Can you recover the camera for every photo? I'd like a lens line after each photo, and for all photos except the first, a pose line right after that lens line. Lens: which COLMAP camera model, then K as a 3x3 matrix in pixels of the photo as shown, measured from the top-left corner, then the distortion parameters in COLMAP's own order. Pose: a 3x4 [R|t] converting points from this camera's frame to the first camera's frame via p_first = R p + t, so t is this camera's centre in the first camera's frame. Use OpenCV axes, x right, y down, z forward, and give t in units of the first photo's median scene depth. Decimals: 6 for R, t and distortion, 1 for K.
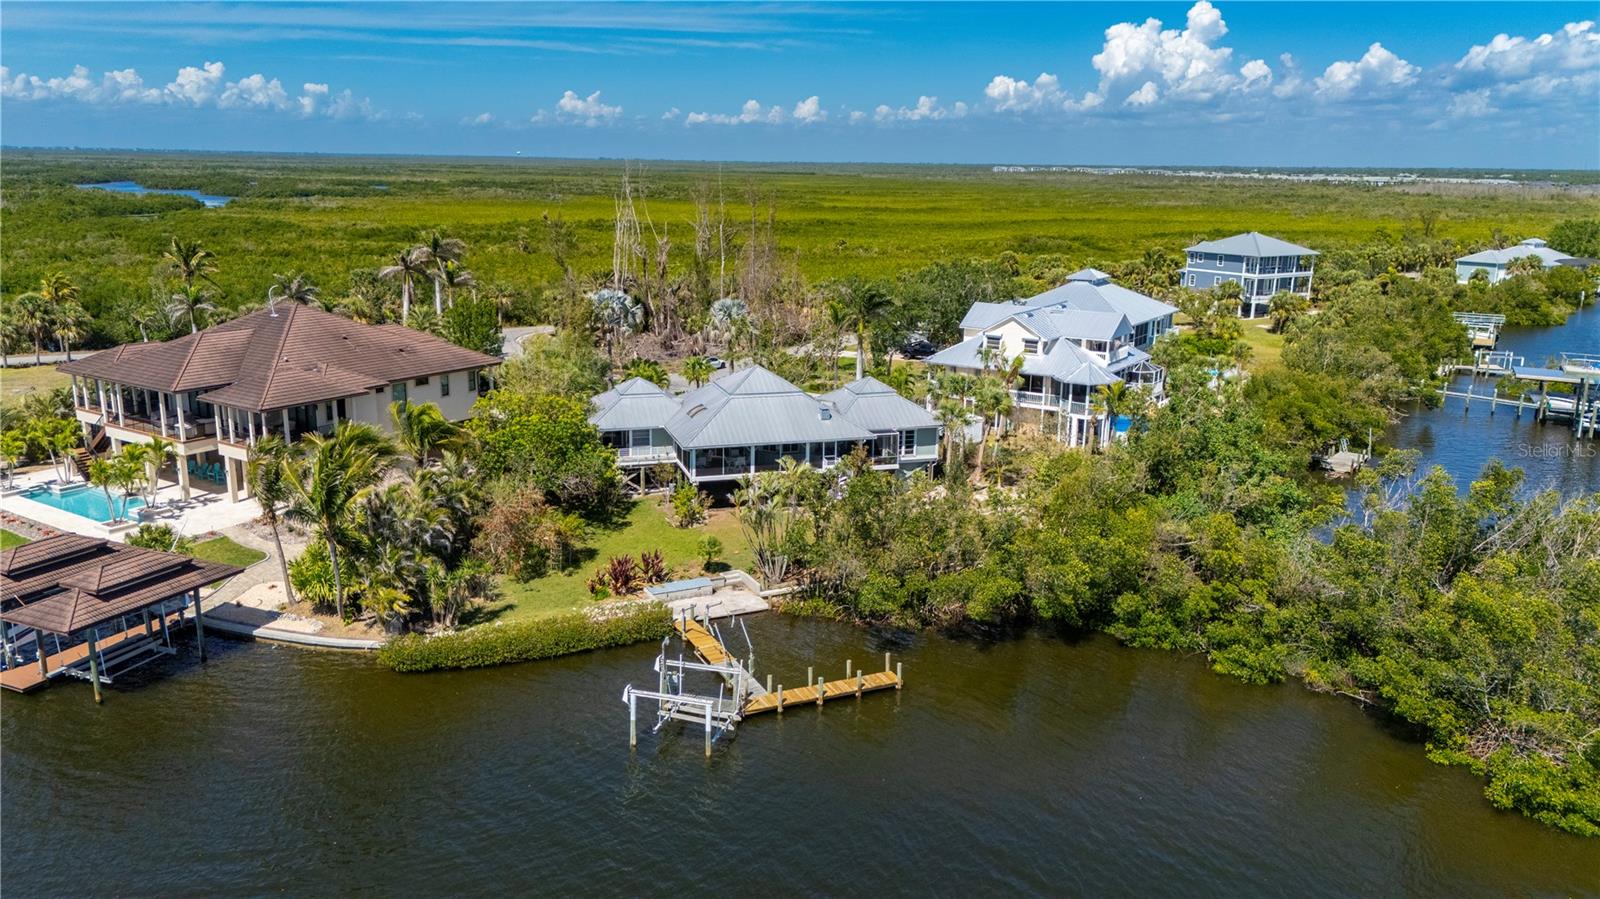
lens RADIAL K [[1184.0, 0, 803.0], [0, 1184.0, 455.8], [0, 0, 1]] dist [0.053257, -0.044144]
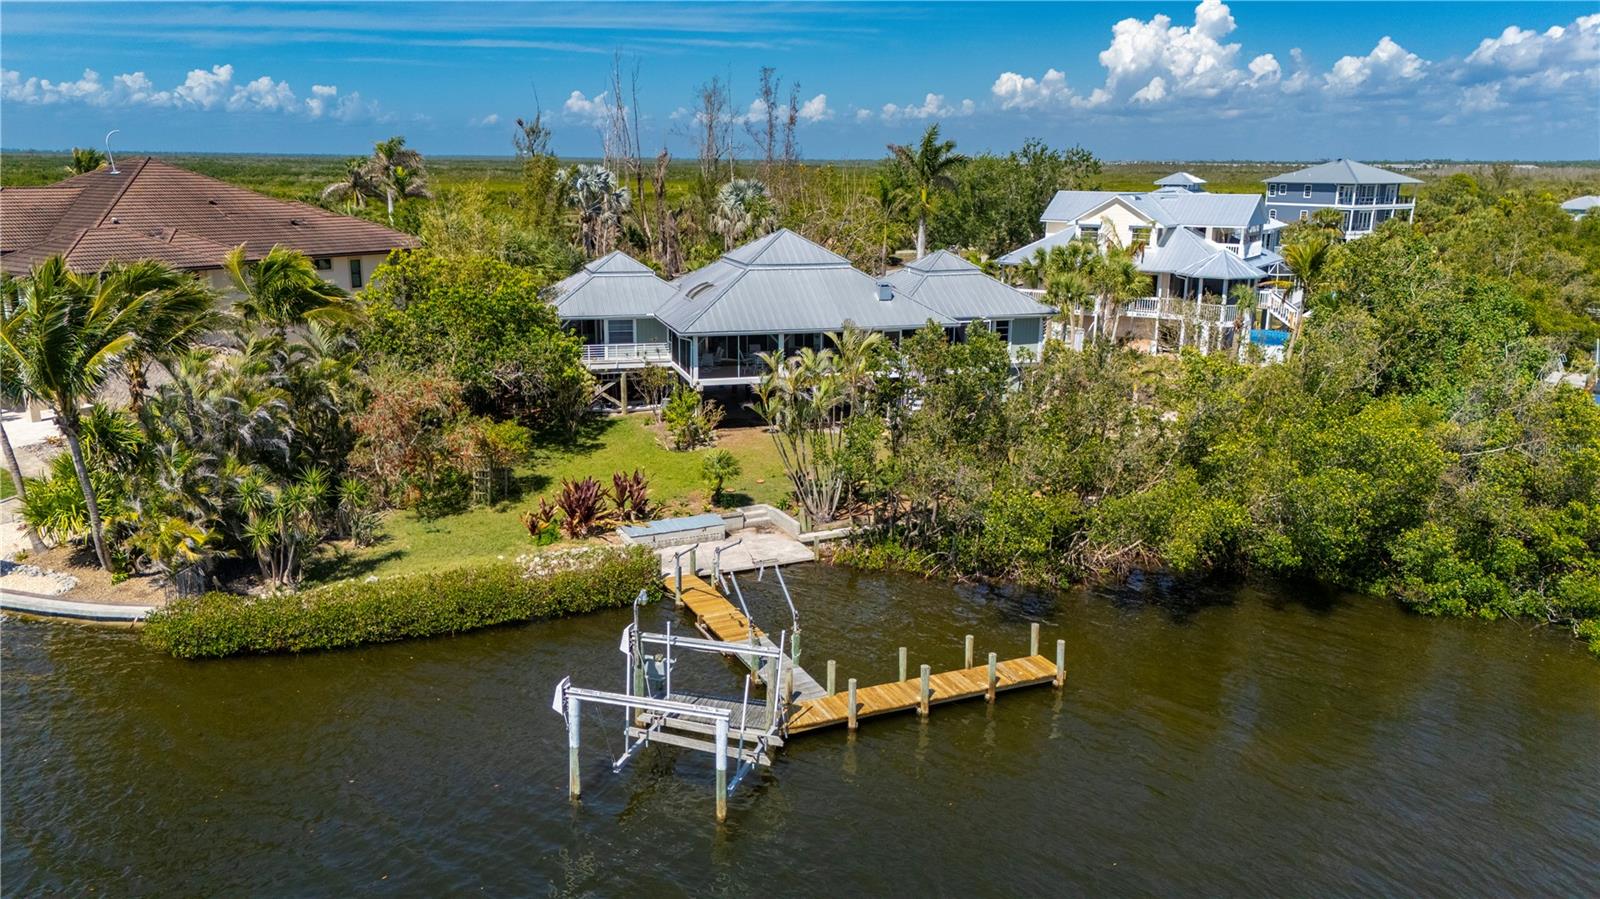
lens RADIAL K [[1184.0, 0, 798.1], [0, 1184.0, 456.8], [0, 0, 1]] dist [0.053257, -0.044144]
pose [[0.999926, -0.004829, -0.011158, -0.030656], [0.004846, 0.999987, 0.001512, 0.074283], [0.011151, -0.001566, 0.999937, 0.374520]]
